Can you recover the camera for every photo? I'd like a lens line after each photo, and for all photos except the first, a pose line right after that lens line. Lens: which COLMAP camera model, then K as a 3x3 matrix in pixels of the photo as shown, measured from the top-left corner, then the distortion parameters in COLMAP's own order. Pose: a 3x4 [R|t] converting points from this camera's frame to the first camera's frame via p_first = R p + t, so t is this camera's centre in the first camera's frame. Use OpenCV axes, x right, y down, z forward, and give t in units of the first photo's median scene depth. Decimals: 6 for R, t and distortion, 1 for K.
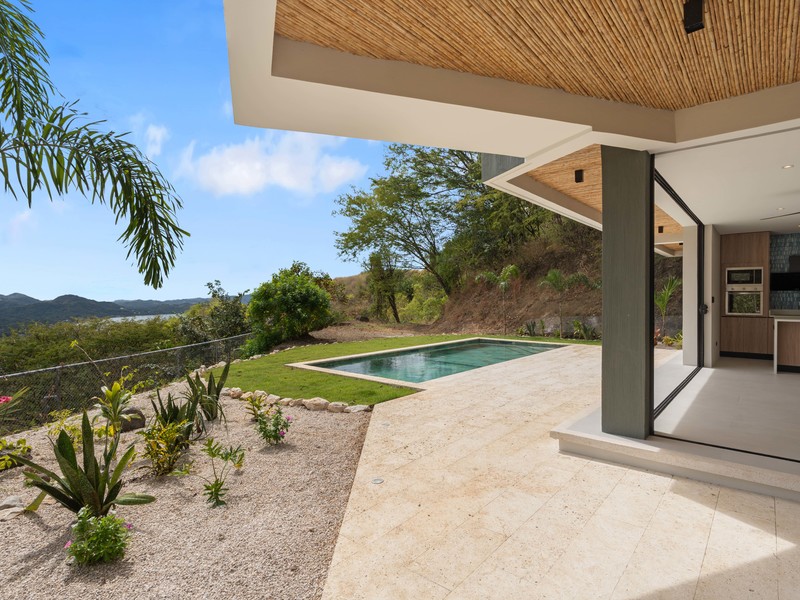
lens RADIAL K [[320.0, 0, 396.5], [0, 320.0, 302.5], [0, 0, 1]] dist [-0.001517, -0.000003]
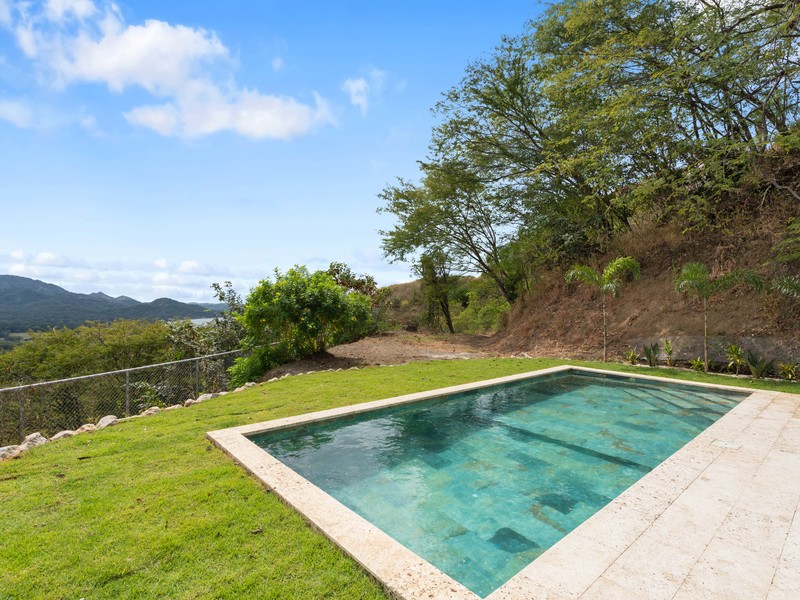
lens RADIAL K [[320.0, 0, 396.5], [0, 320.0, 302.5], [0, 0, 1]] dist [-0.001517, -0.000003]
pose [[0.985734, 0.013758, -0.167749, 0.005277], [-0.017393, 0.999644, -0.020220, -0.001041], [0.167411, 0.022849, 0.985622, 0.141526]]
